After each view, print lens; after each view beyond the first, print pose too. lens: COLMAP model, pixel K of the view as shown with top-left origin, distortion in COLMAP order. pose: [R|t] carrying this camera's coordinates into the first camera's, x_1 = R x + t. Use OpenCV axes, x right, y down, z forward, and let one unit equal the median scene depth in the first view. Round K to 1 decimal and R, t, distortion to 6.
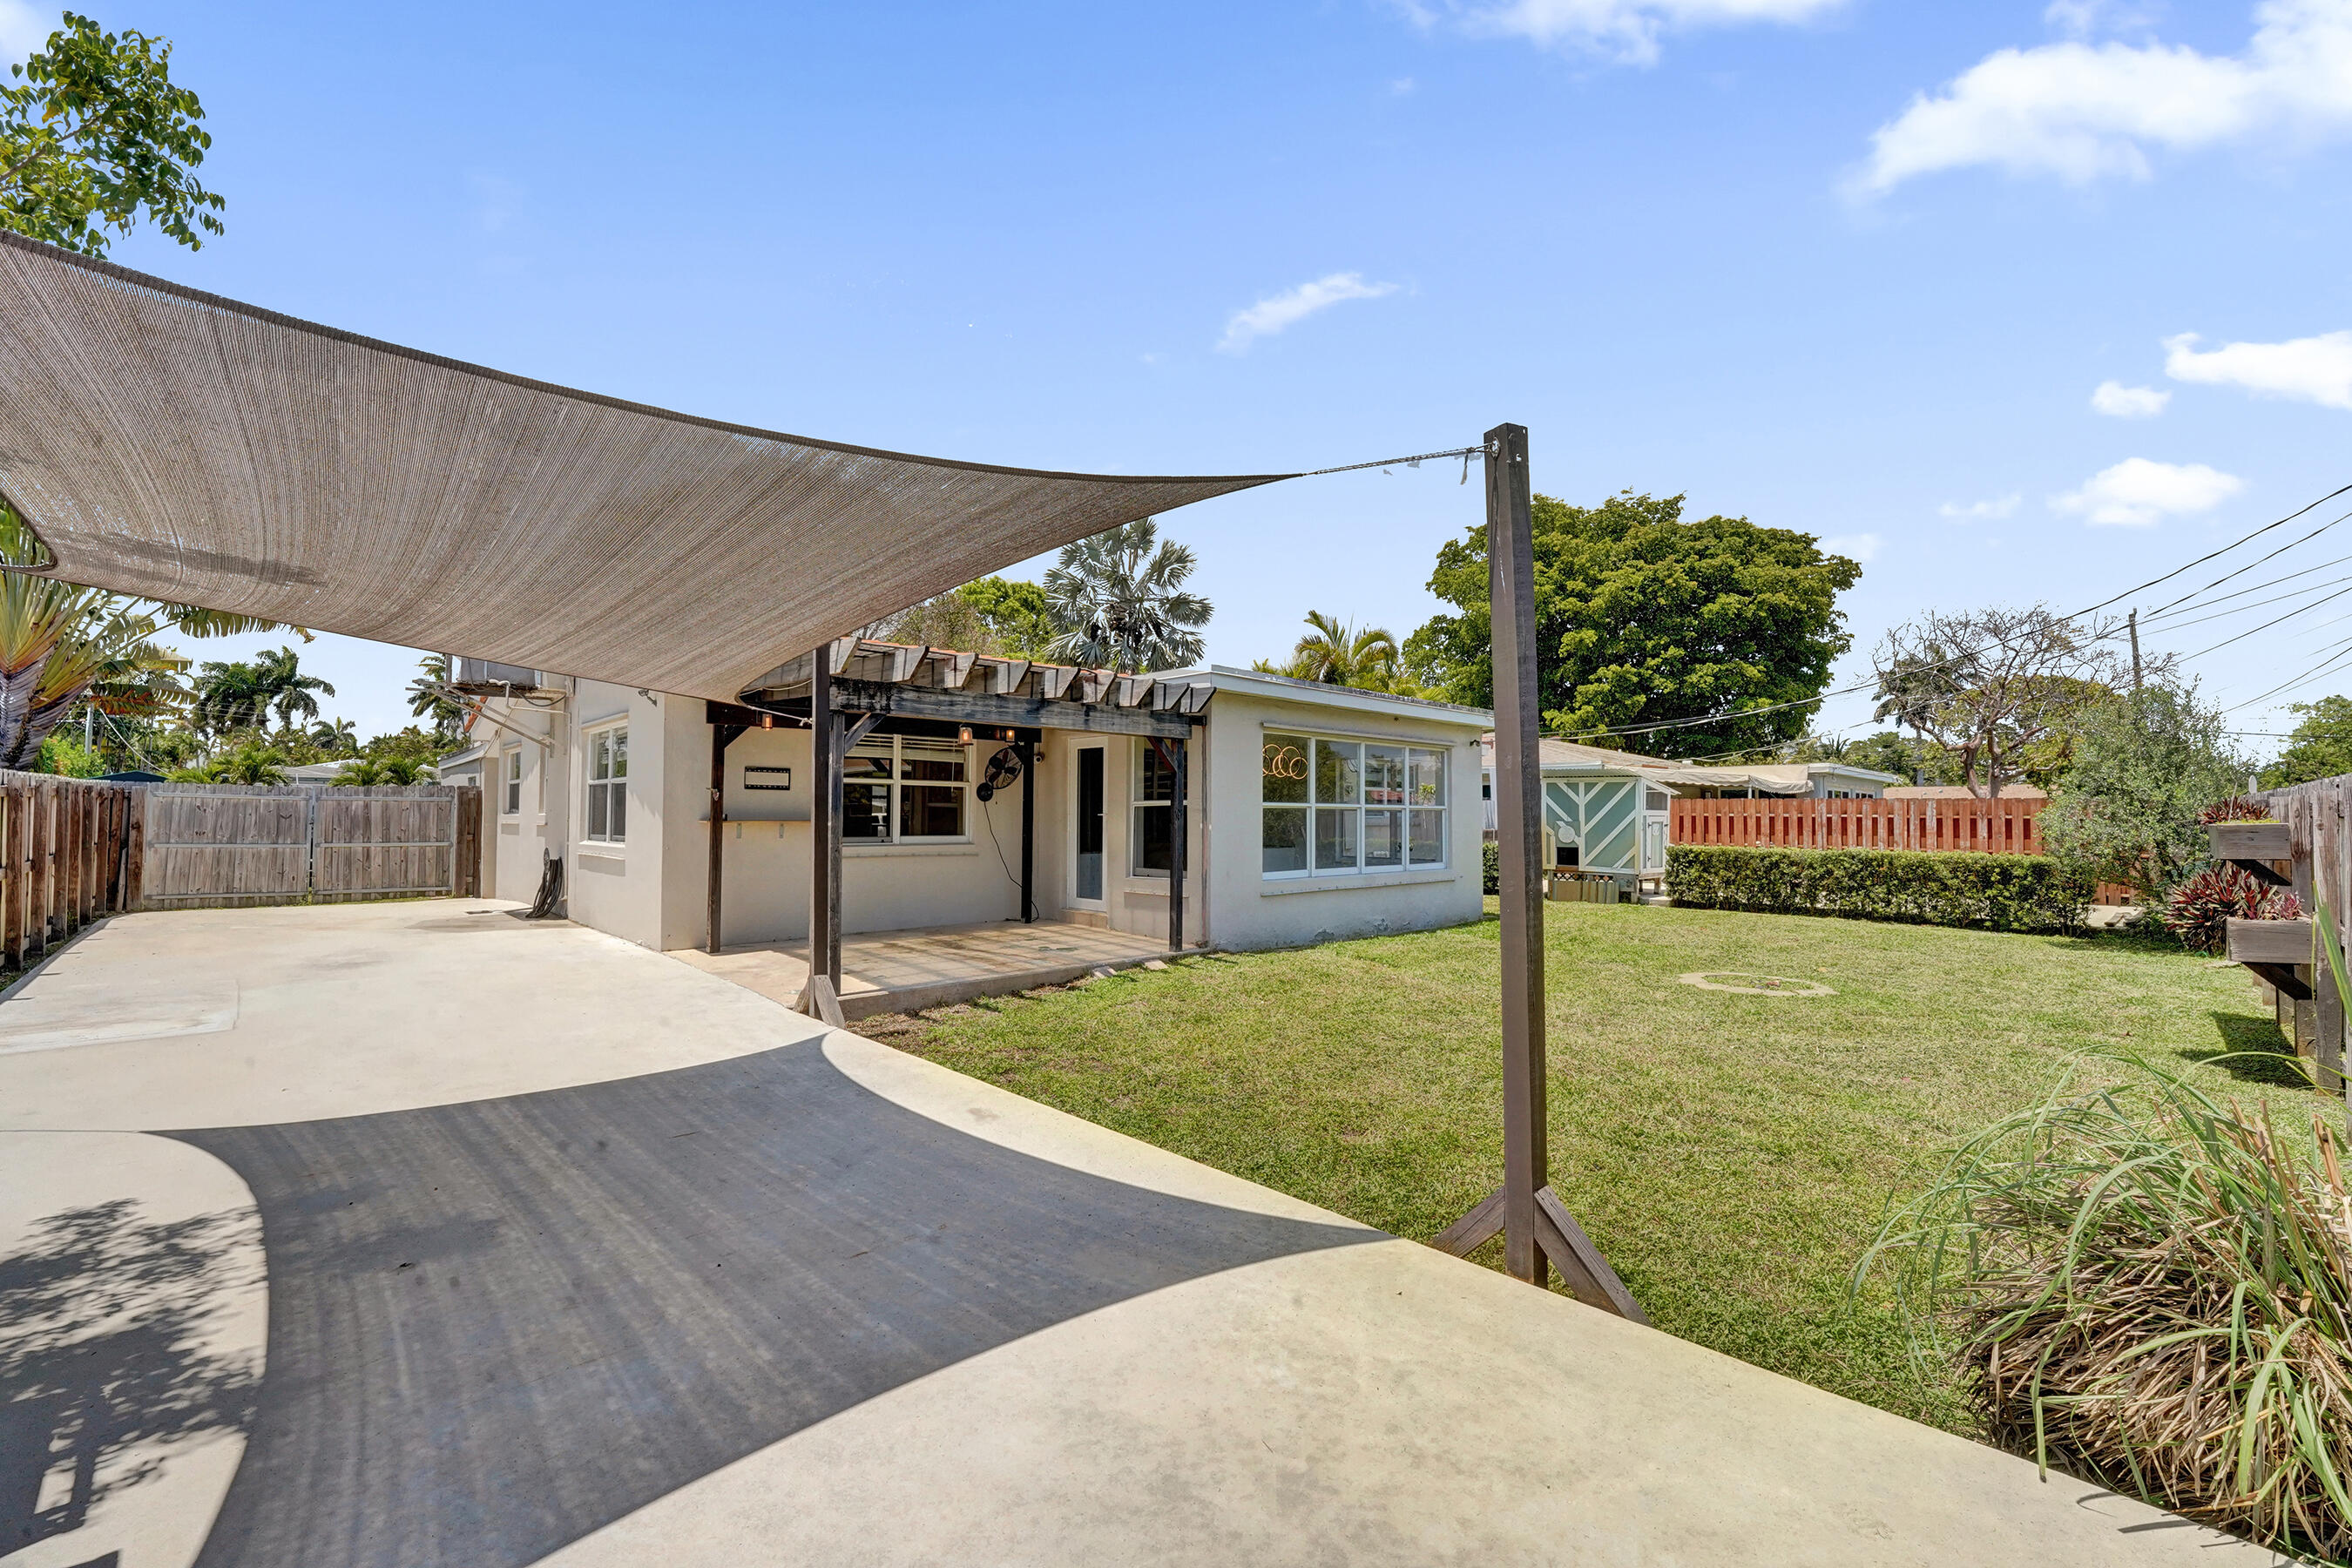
lens RADIAL K [[963.8, 0, 1174.7], [0, 963.8, 787.2], [0, 0, 1]] dist [-0.009470, 0.000721]
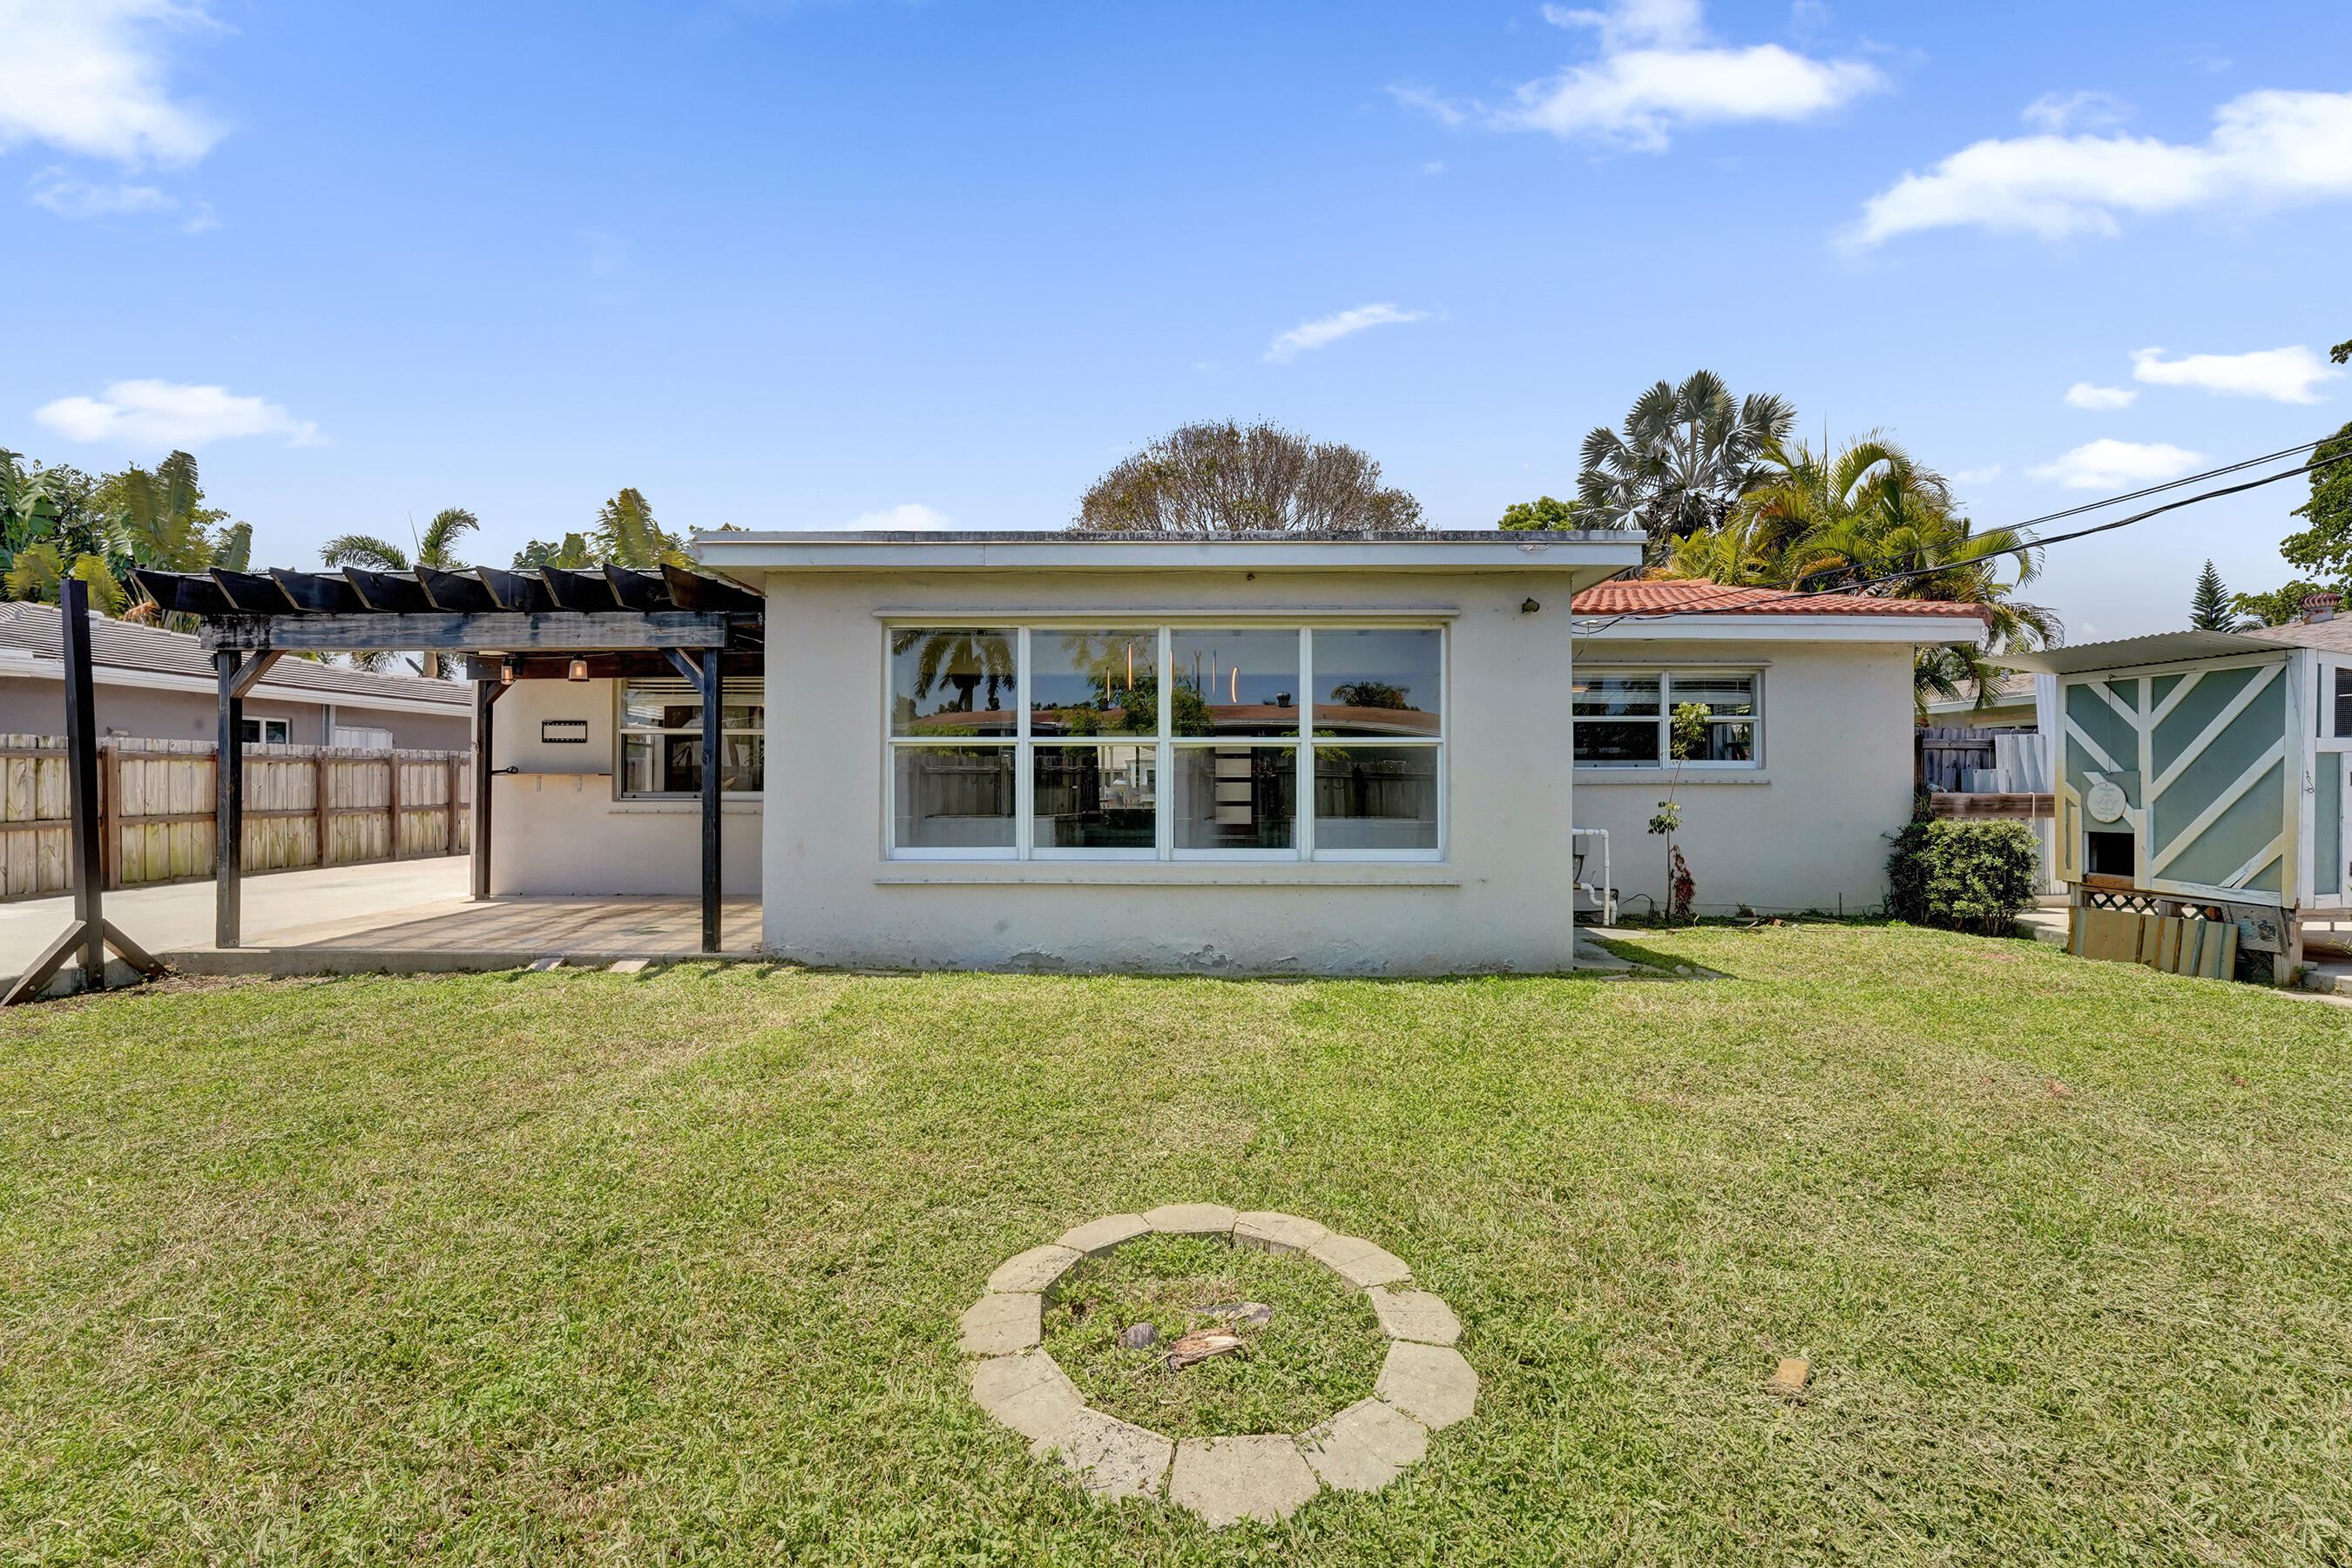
lens RADIAL K [[959.5, 0, 1171.9], [0, 959.5, 780.0], [0, 0, 1]] dist [-0.024252, 0.000190]
pose [[0.711219, -0.008763, -0.702916, 0.495223], [0.022853, 0.999682, 0.010660, 0.030981], [0.702599, -0.023645, 0.711193, 0.509061]]
